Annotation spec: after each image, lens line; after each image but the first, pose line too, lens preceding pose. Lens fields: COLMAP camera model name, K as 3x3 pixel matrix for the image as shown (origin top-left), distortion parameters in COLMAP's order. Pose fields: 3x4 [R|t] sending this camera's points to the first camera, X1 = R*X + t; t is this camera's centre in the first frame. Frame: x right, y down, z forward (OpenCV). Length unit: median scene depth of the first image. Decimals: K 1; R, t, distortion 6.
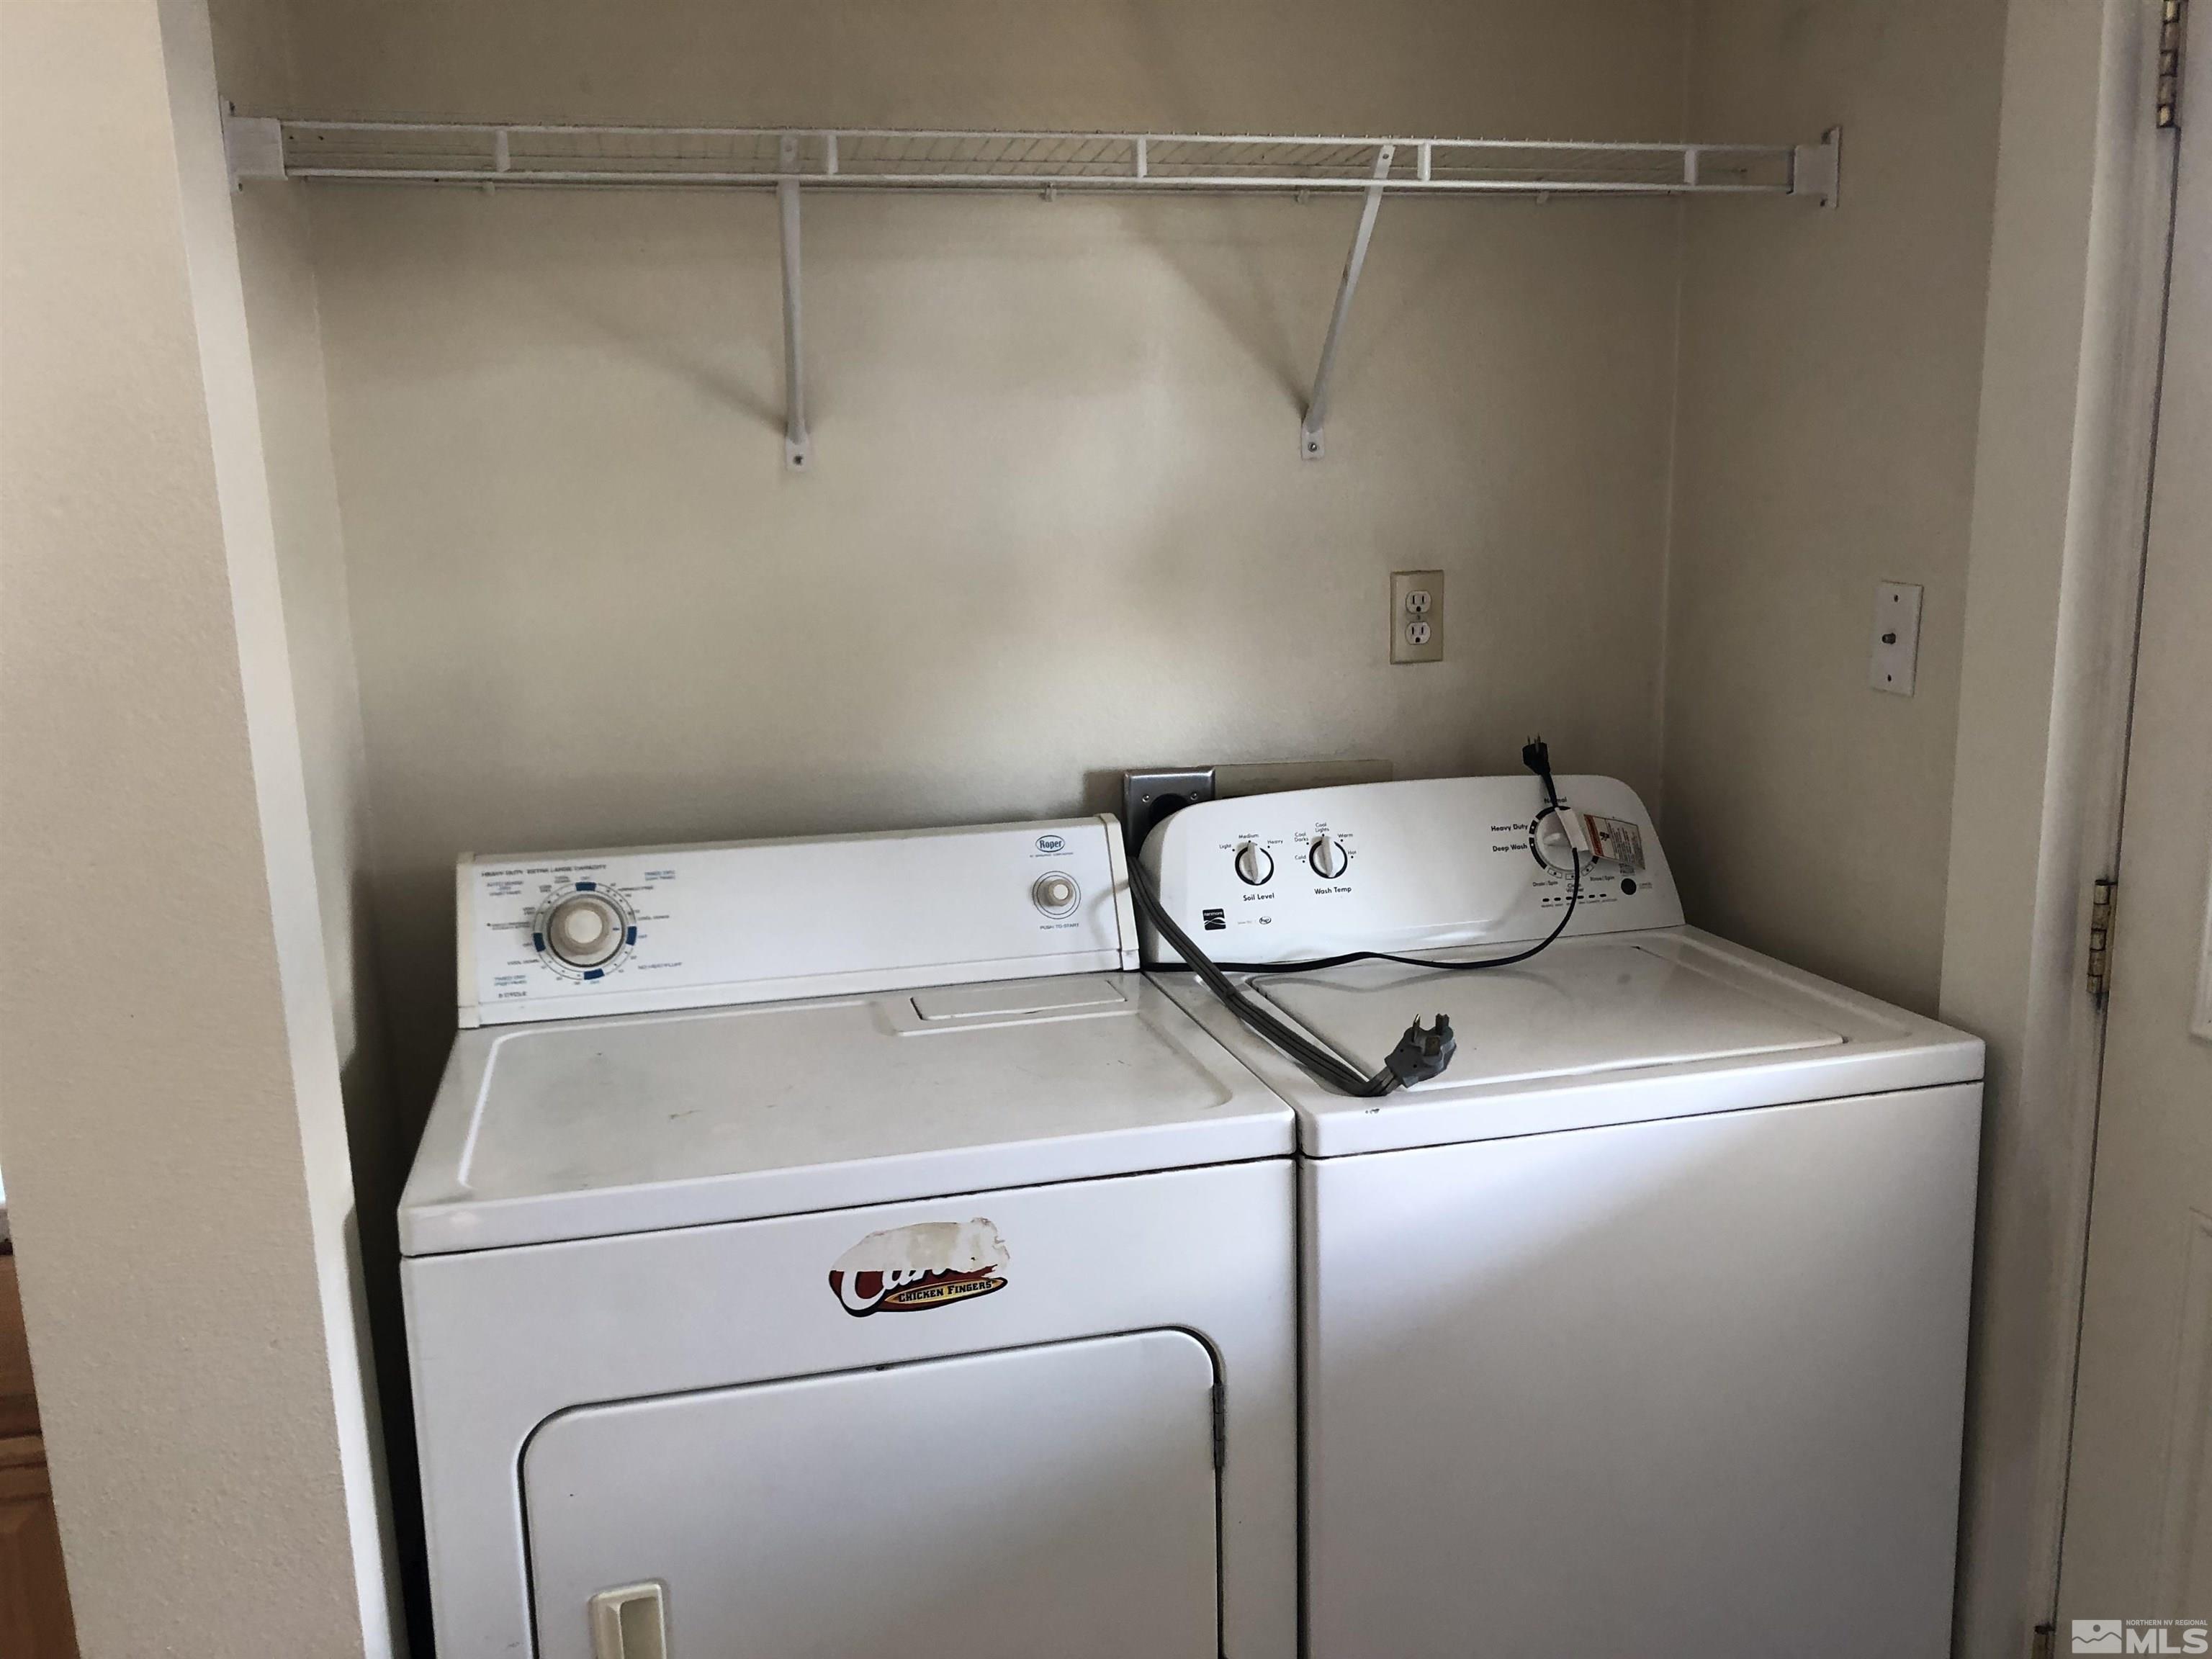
lens RADIAL K [[1809.5, 0, 1111.8], [0, 1809.5, 830.3], [0, 0, 1]] dist [0.011994, -0.000655]
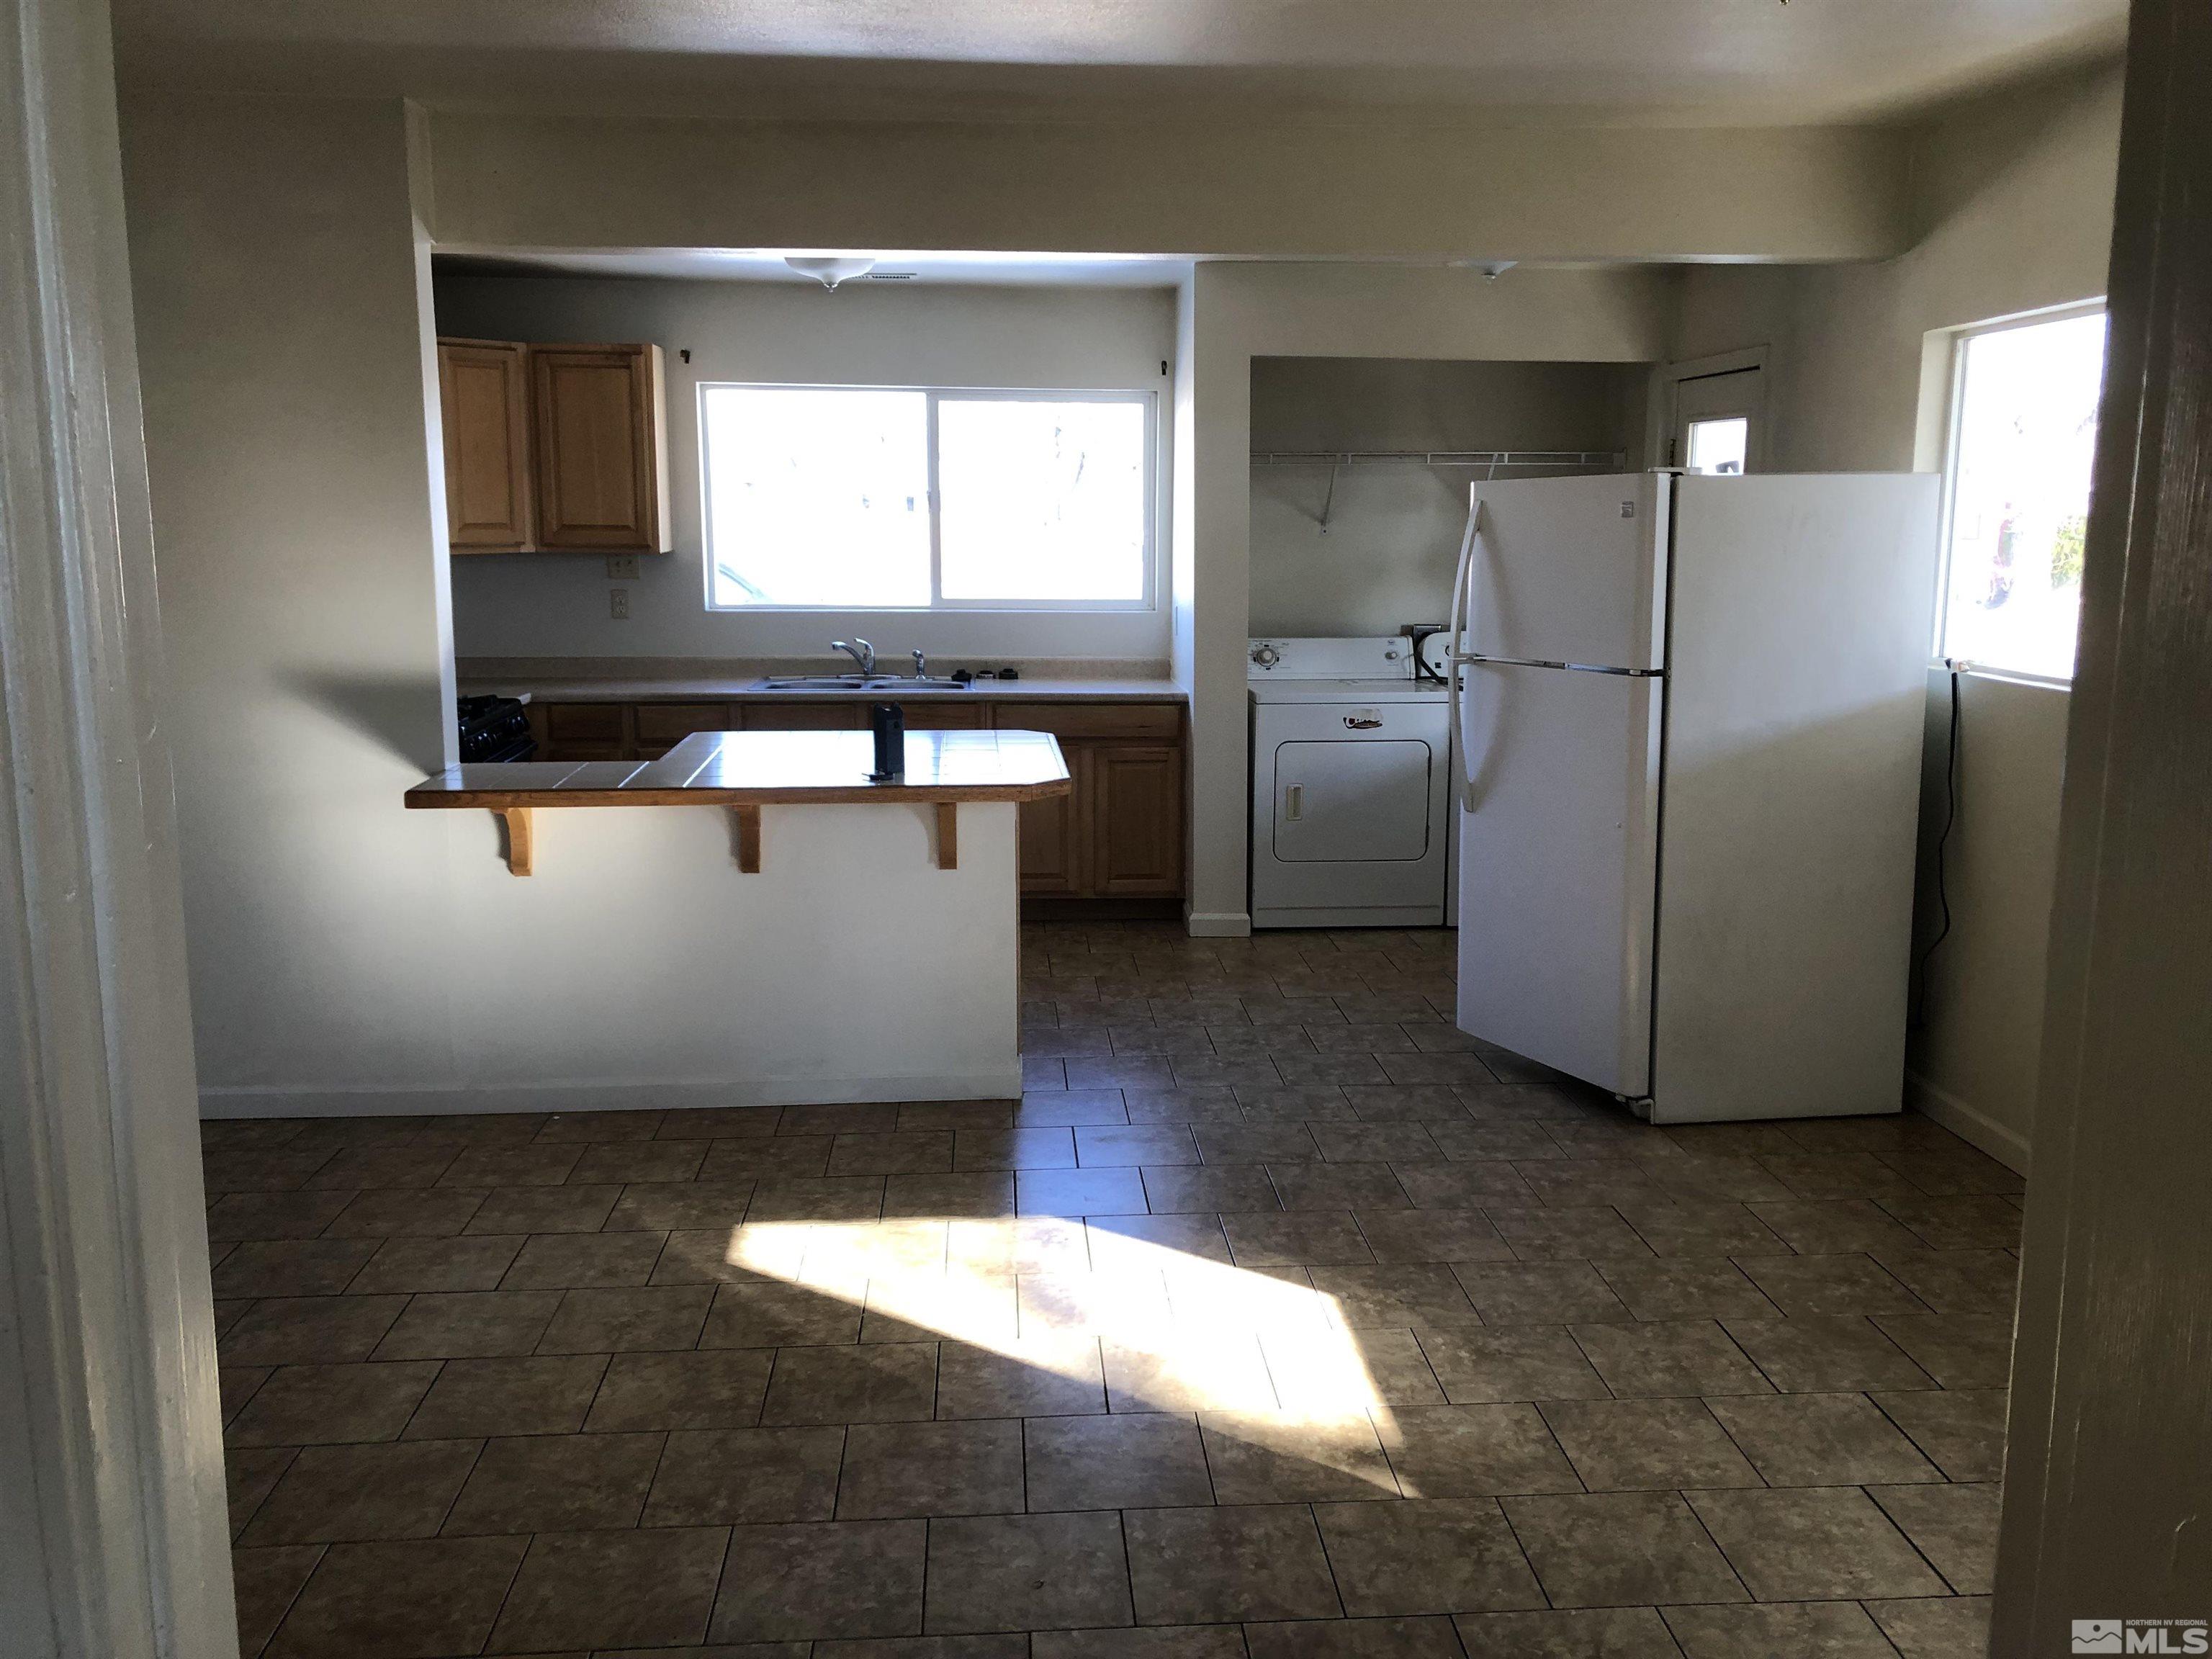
lens RADIAL K [[1809.5, 0, 1112.7], [0, 1809.5, 835.2], [0, 0, 1]] dist [0.011994, -0.000655]
pose [[0.987710, 0.045843, -0.149425, -0.027114], [-0.045613, 0.998947, 0.004968, 0.395046], [0.149496, 0.001909, 0.988761, -2.589477]]
